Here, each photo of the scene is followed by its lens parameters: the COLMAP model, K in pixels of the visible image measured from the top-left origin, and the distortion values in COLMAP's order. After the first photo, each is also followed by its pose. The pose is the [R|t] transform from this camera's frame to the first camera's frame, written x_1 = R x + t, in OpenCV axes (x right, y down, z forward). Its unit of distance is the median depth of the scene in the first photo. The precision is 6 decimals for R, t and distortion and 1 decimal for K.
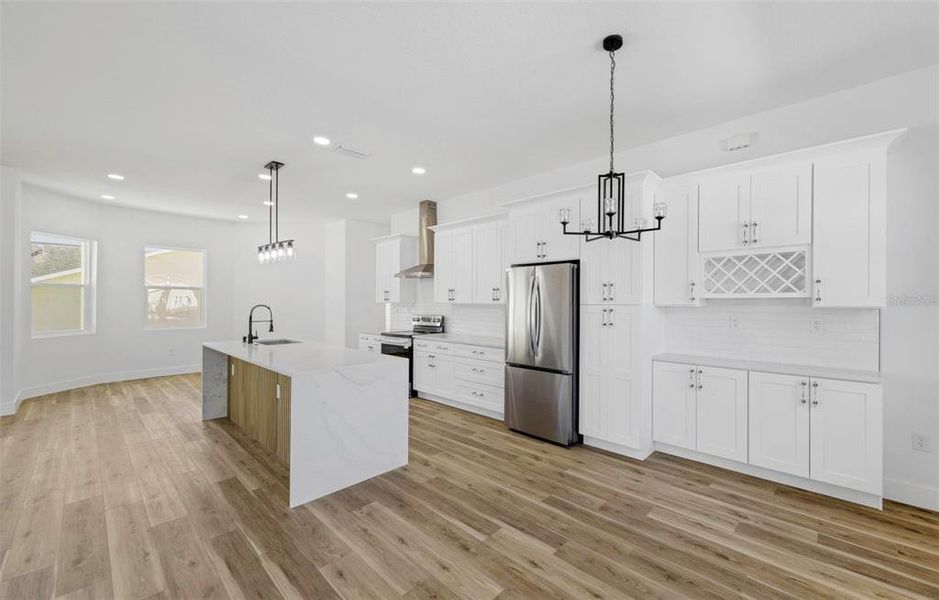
lens RADIAL K [[365.2, 0, 513.3], [0, 365.2, 302.8], [0, 0, 1]] dist [-0.000166, -0.000126]
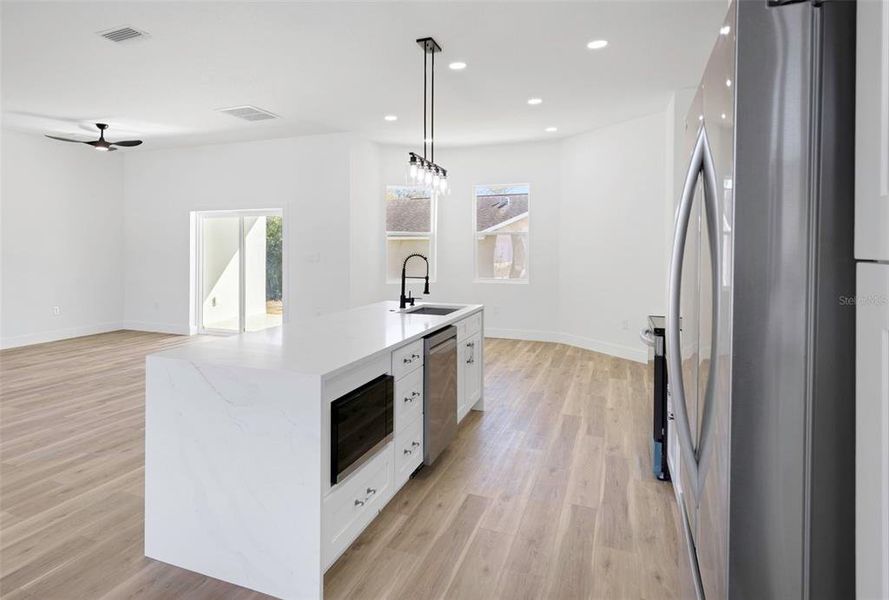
lens RADIAL K [[534.9, 0, 376.7], [0, 534.9, 253.9], [0, 0, 1]] dist [0.017319, -0.002831]
pose [[0.285113, 0.004751, -0.958482, 0.314747], [-0.001750, 0.999989, 0.004436, 0.001410], [0.958492, 0.000413, 0.285118, 0.764950]]
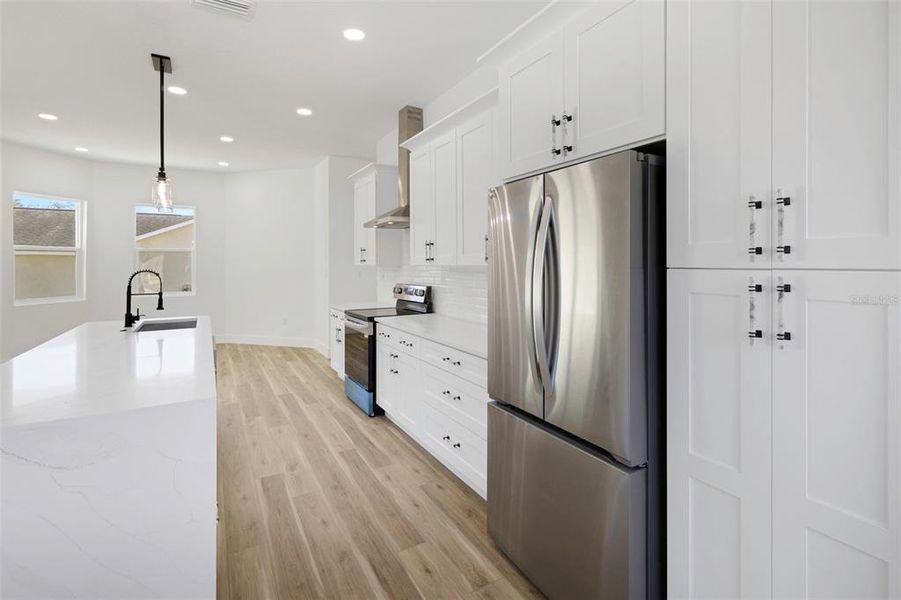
lens RADIAL K [[413.3, 0, 445.8], [0, 413.3, 264.0], [0, 0, 1]] dist [0.002795, 0.000540]
pose [[0.942636, -0.006827, -0.333751, 0.113480], [0.005959, 0.999976, -0.003624, 0.000738], [0.333768, 0.001428, 0.942654, 0.551019]]
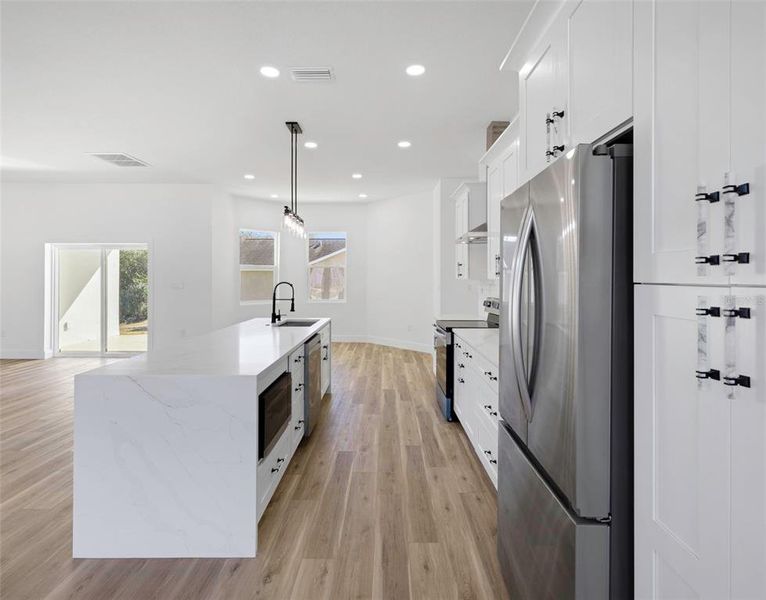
lens RADIAL K [[395.1, 0, 384.9], [0, 395.1, 278.1], [0, 0, 1]] dist [0.009658, -0.000967]
pose [[0.652261, -0.004178, -0.757983, 0.282722], [0.000395, 0.999987, -0.005172, 0.001928], [0.757995, 0.003074, 0.652254, 0.647388]]
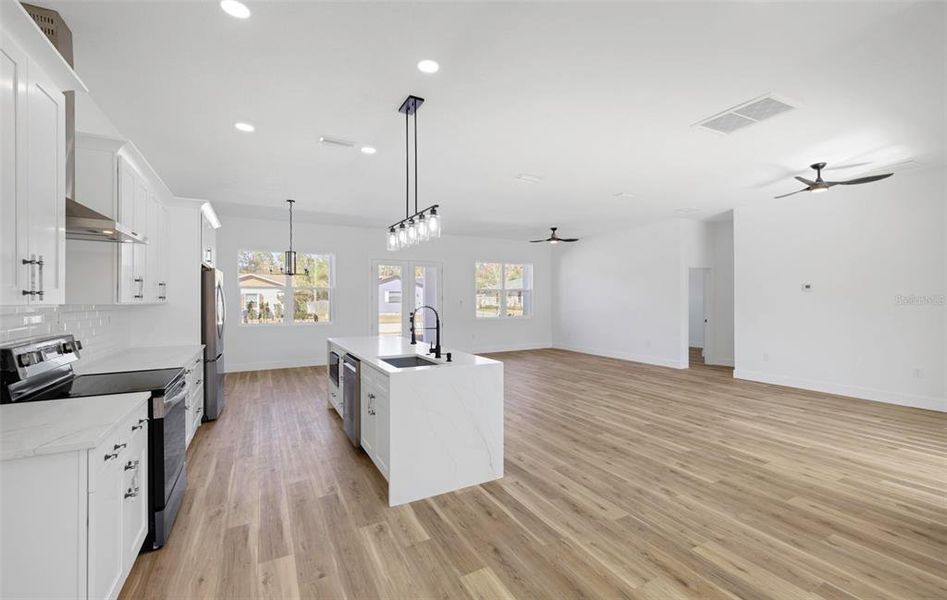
lens RADIAL K [[406.0, 0, 481.3], [0, 406.0, 299.1], [0, 0, 1]] dist [0.007627, -0.001675]
pose [[-0.935770, -0.002837, 0.352599, -1.281346], [-0.002176, 0.999995, 0.002271, -0.011948], [-0.352604, 0.001358, -0.935772, 2.040563]]
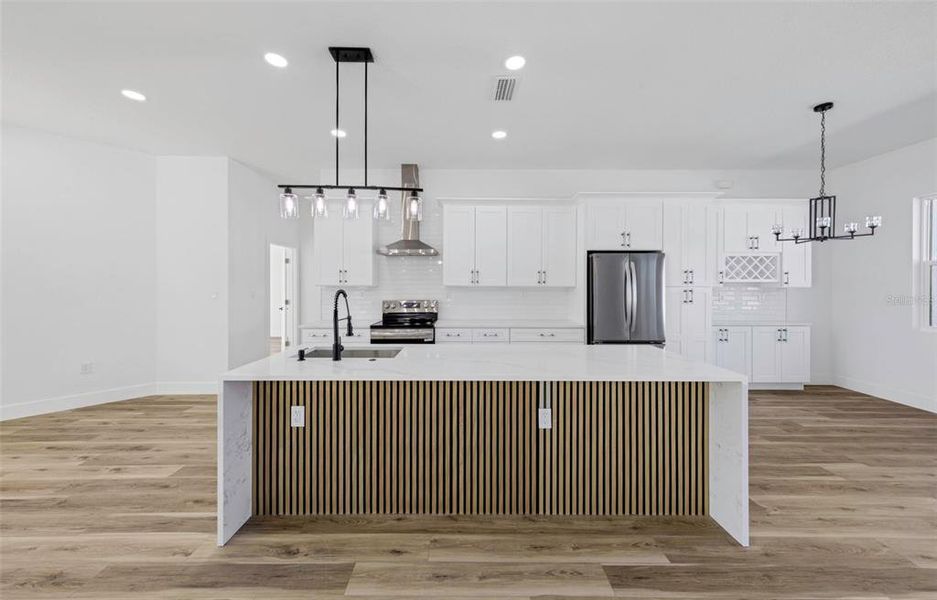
lens RADIAL K [[322.2, 0, 460.5], [0, 322.2, 286.0], [0, 0, 1]] dist [0.005886, -0.000192]
pose [[0.764039, -0.004168, 0.645157, -1.046797], [0.002379, 0.999991, 0.003643, -0.003653], [-0.645166, -0.001249, 0.764041, 0.590532]]
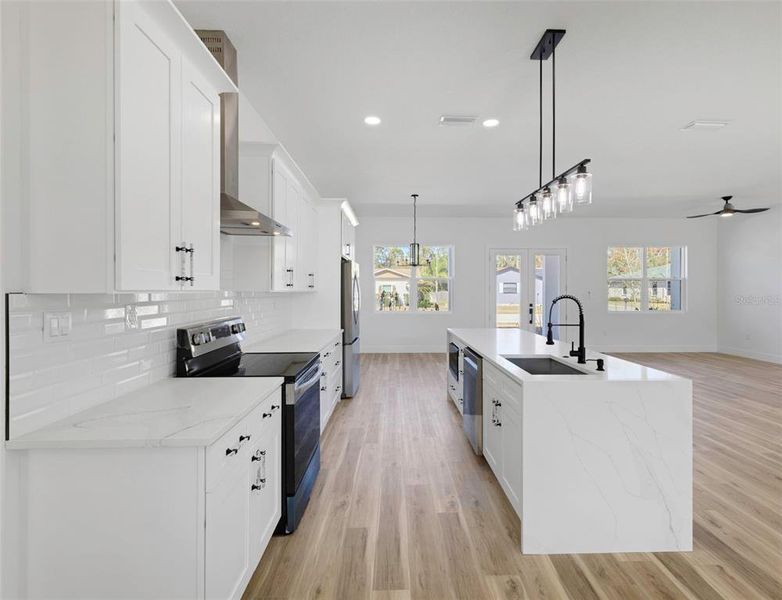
lens RADIAL K [[383.2, 0, 400.8], [0, 383.2, 290.3], [0, 0, 1]] dist [0.006310, 0.000138]
pose [[-0.666186, -0.005272, 0.745767, -1.149611], [-0.003884, 0.999986, 0.003600, -0.005563], [-0.745775, -0.000499, -0.666197, 1.893448]]
